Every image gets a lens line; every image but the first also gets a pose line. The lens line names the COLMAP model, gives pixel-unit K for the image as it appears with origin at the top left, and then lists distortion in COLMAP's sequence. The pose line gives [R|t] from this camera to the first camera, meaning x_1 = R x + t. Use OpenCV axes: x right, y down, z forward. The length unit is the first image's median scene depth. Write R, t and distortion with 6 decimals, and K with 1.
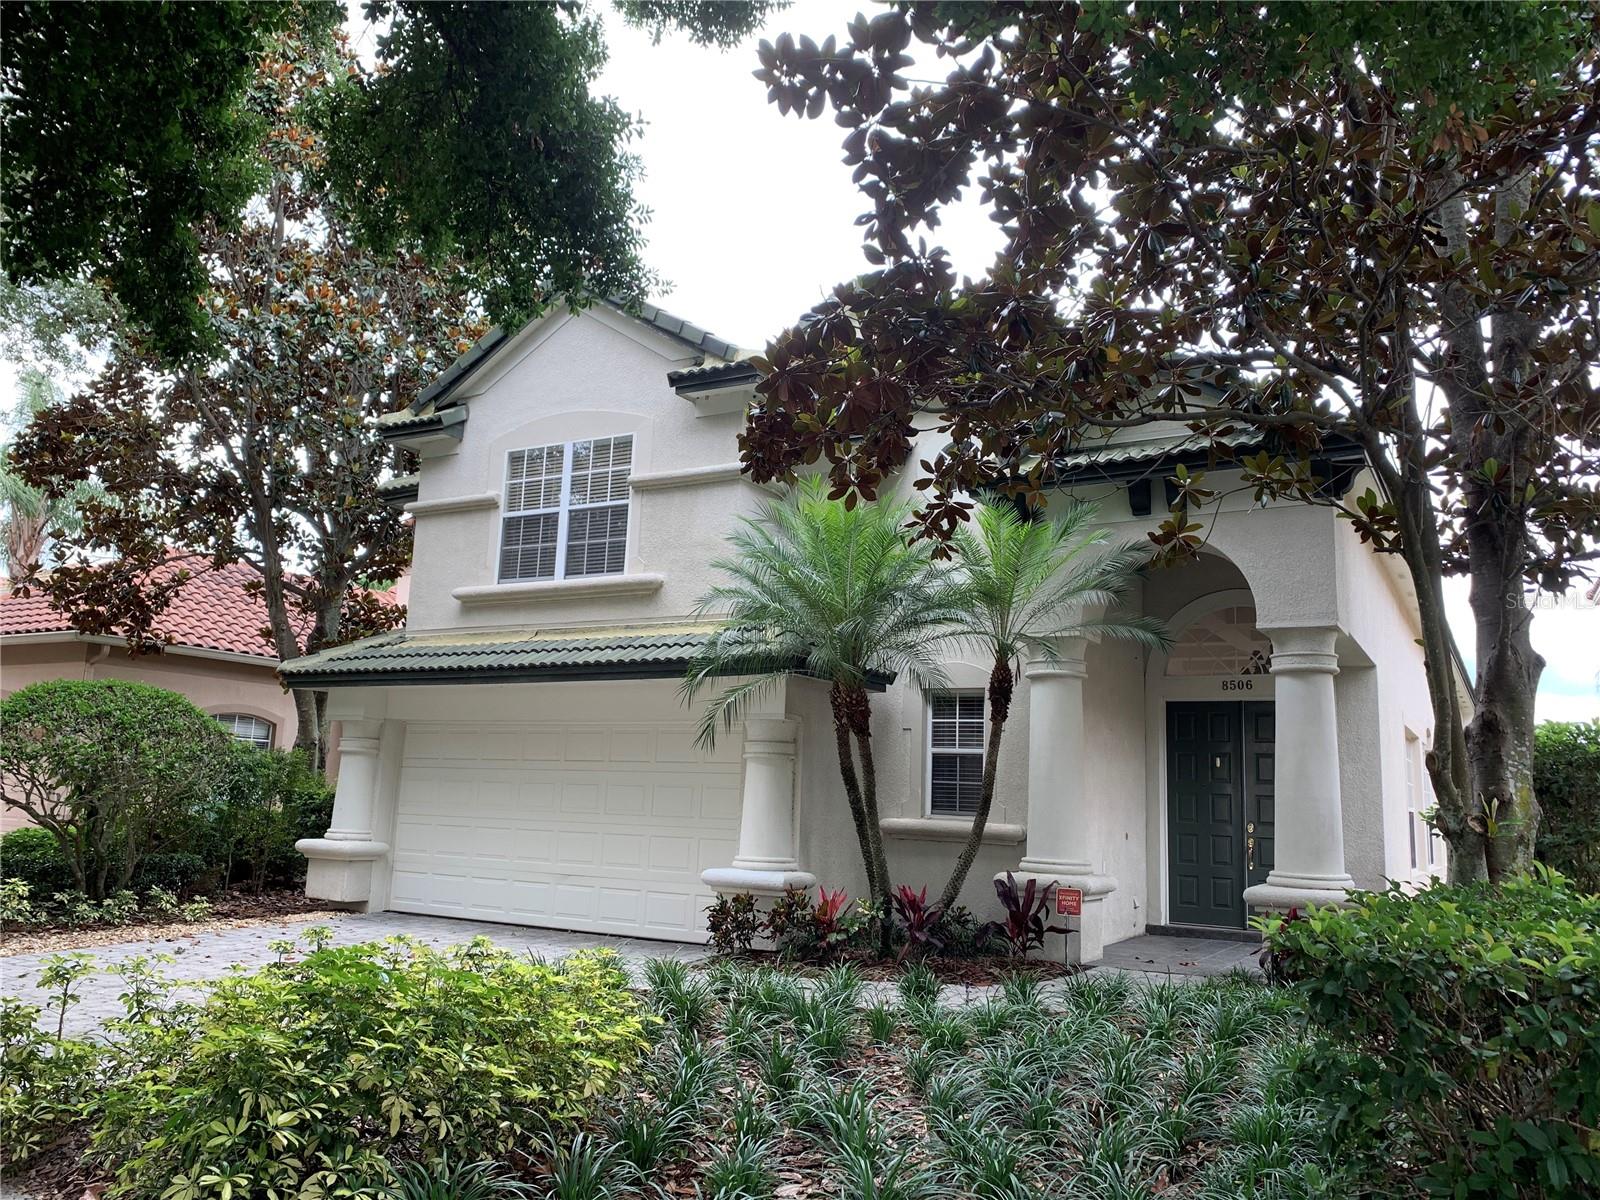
lens RADIAL K [[1213.3, 0, 800.9], [0, 1213.3, 596.1], [0, 0, 1]] dist [0.048331, -0.062317]
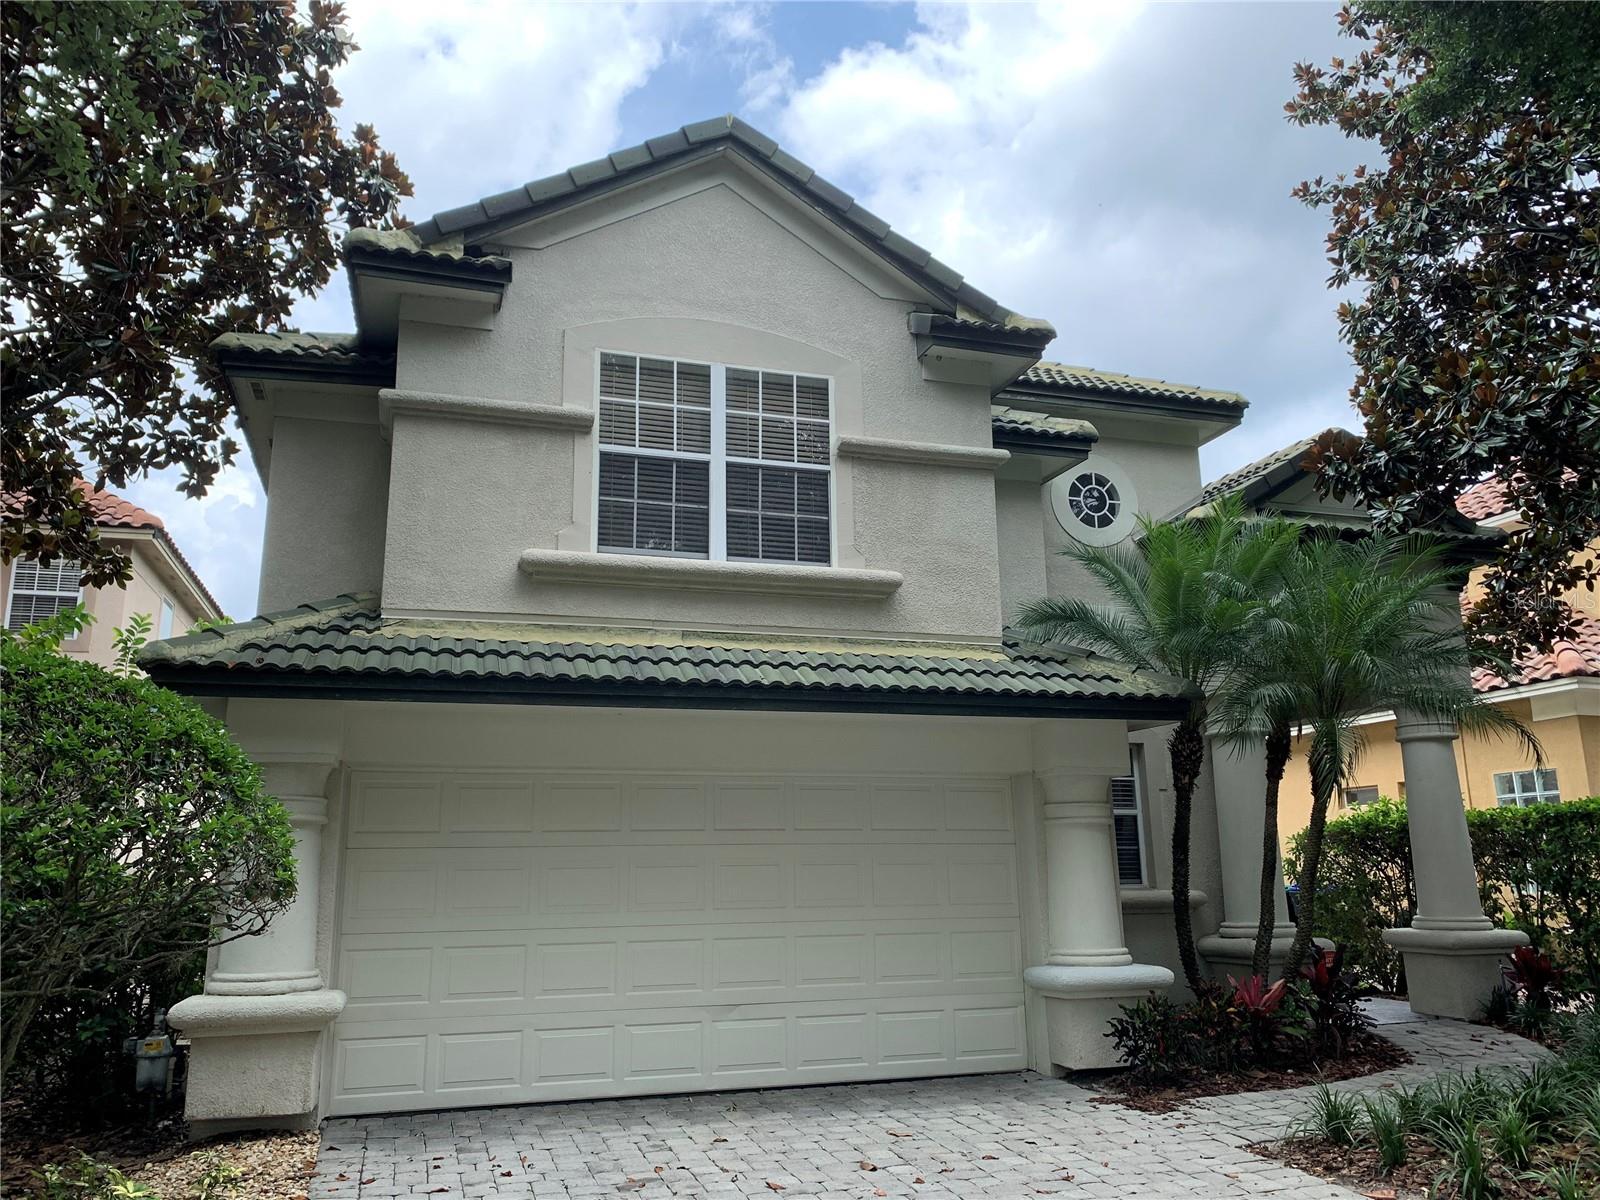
lens RADIAL K [[1213.3, 0, 800.9], [0, 1213.3, 604.6], [0, 0, 1]] dist [0.048331, -0.062317]
pose [[0.677704, 0.121469, 0.725233, -0.653922], [-0.079537, 0.992584, -0.091923, 0.069216], [-0.731021, 0.004614, 0.682340, 0.506256]]
